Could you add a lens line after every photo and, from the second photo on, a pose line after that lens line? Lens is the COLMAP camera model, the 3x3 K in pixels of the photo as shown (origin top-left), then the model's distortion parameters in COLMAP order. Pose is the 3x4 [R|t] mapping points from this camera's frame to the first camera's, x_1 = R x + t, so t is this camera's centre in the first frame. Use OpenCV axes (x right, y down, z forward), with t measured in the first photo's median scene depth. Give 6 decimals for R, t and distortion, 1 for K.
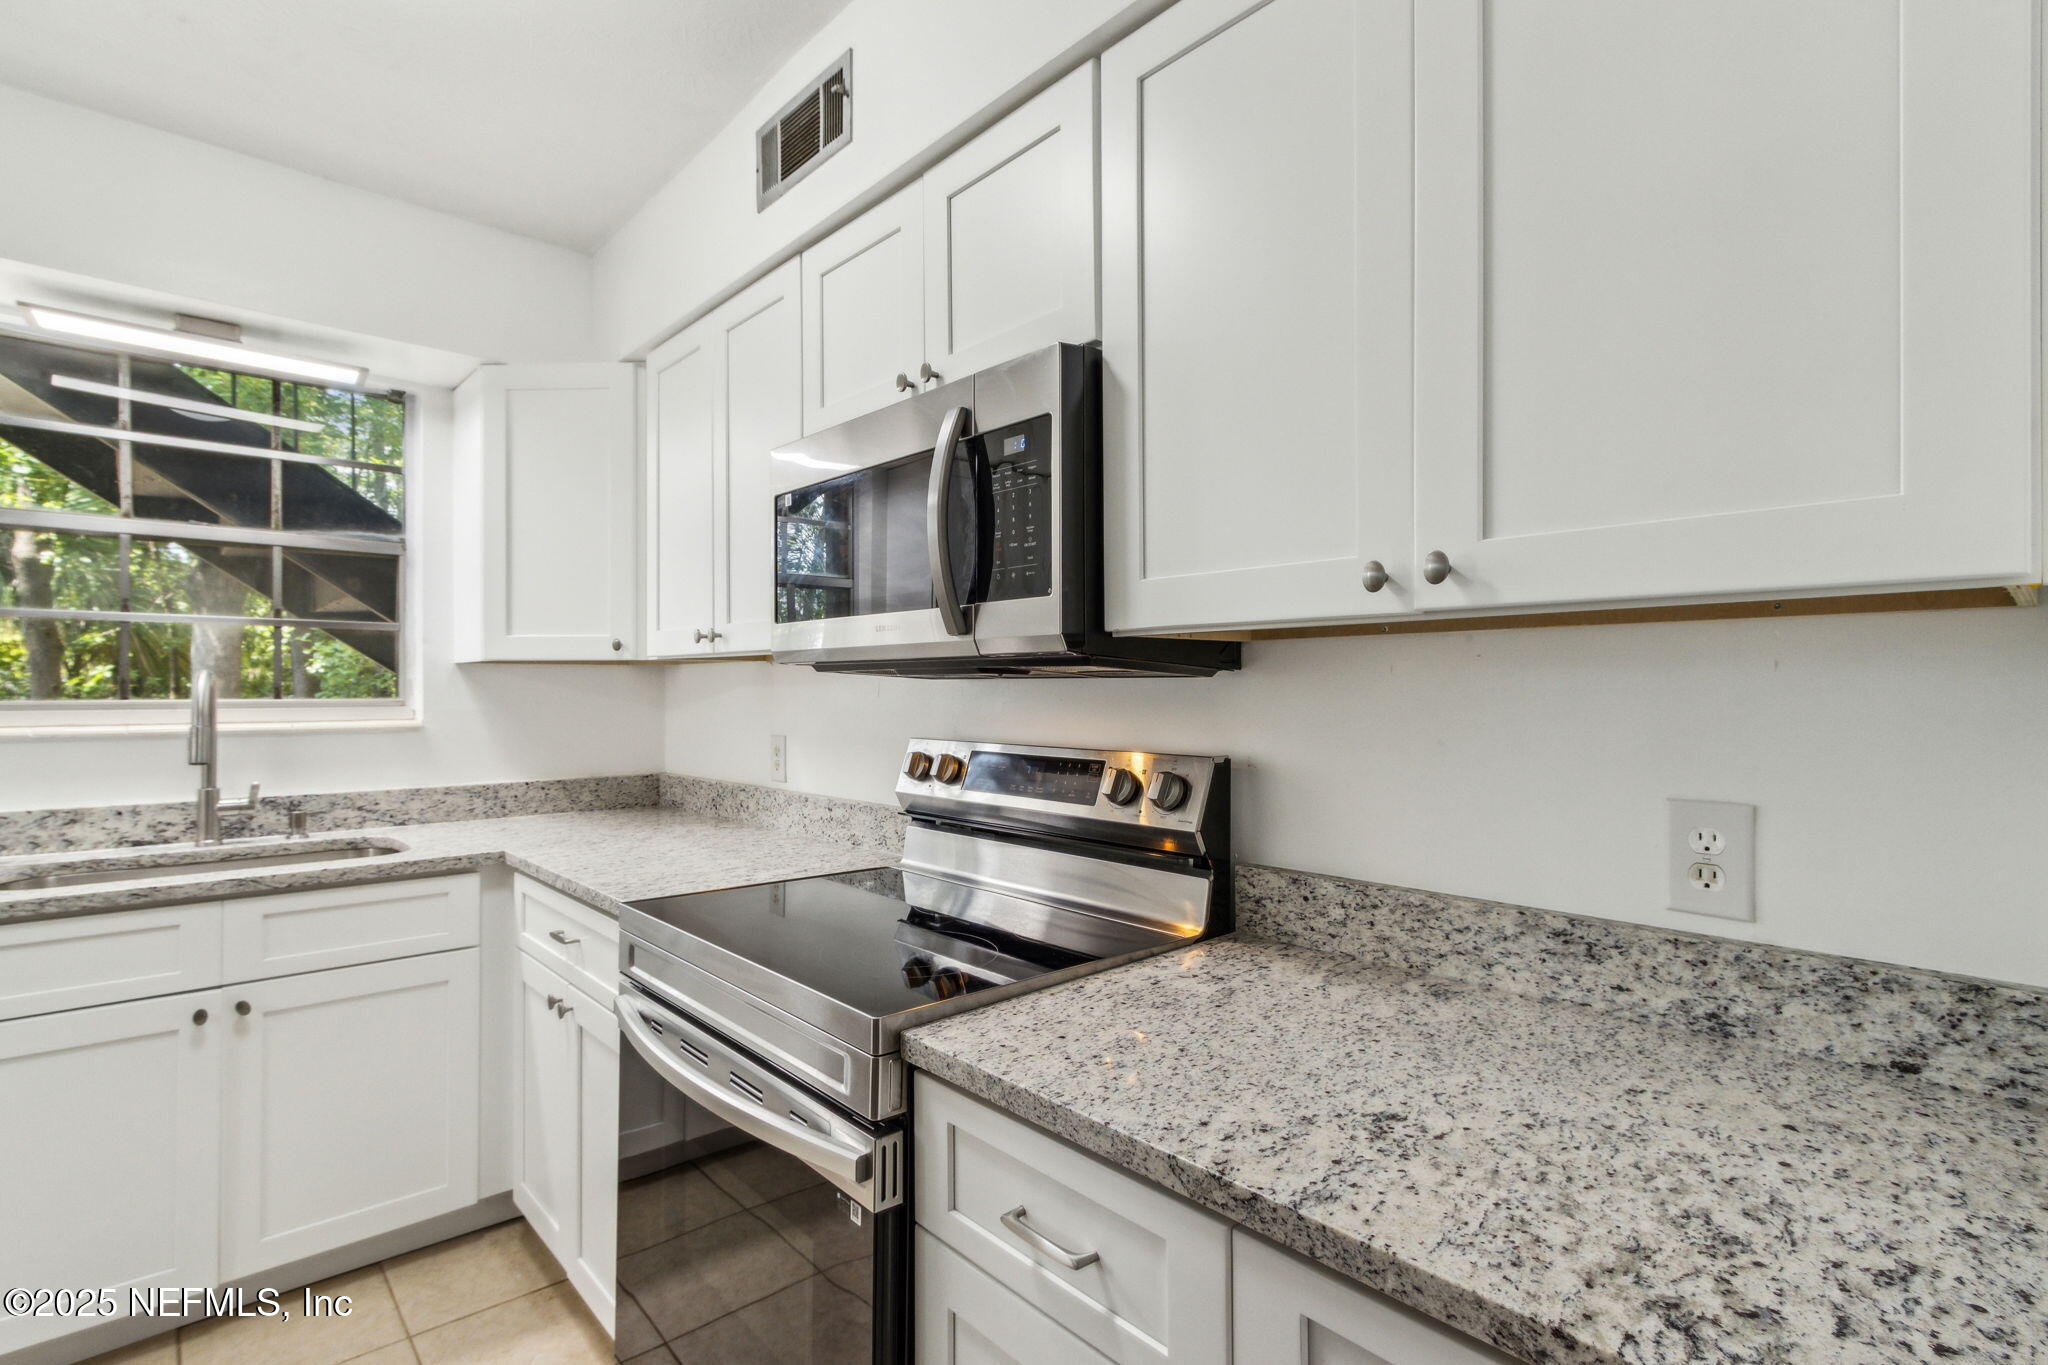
lens RADIAL K [[970.4, 0, 1014.5], [0, 970.4, 700.3], [0, 0, 1]] dist [0.006428, -0.002982]
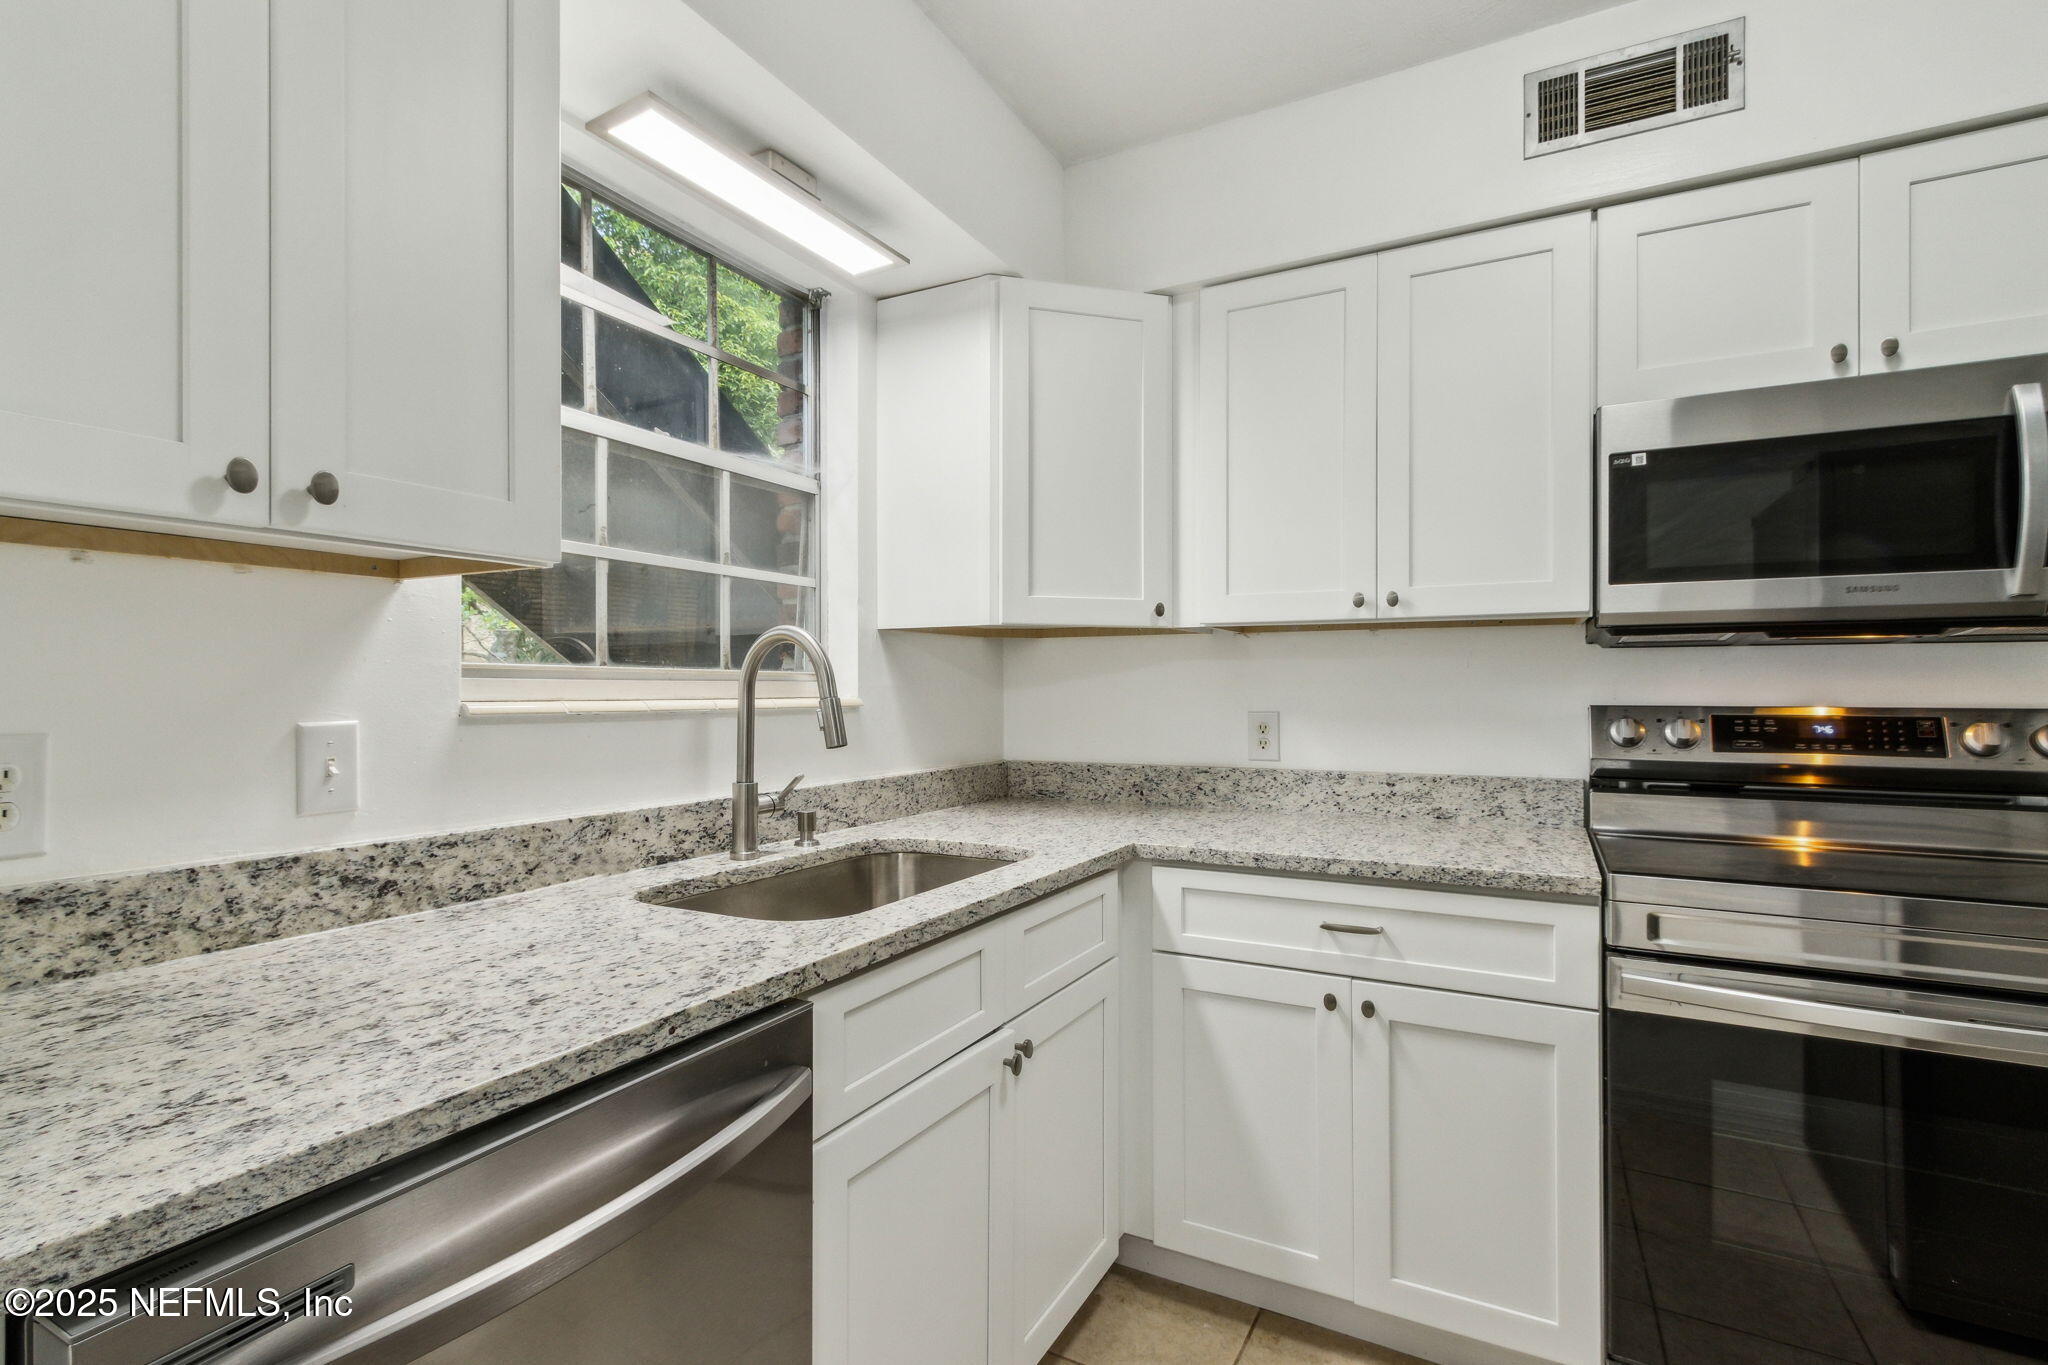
lens RADIAL K [[970.4, 0, 1007.5], [0, 970.4, 696.1], [0, 0, 1]] dist [0.006428, -0.002982]
pose [[0.944605, -0.002428, 0.328200, -0.880978], [0.003928, 0.999985, -0.003908, 0.026459], [-0.328185, 0.004981, 0.944600, 0.214395]]
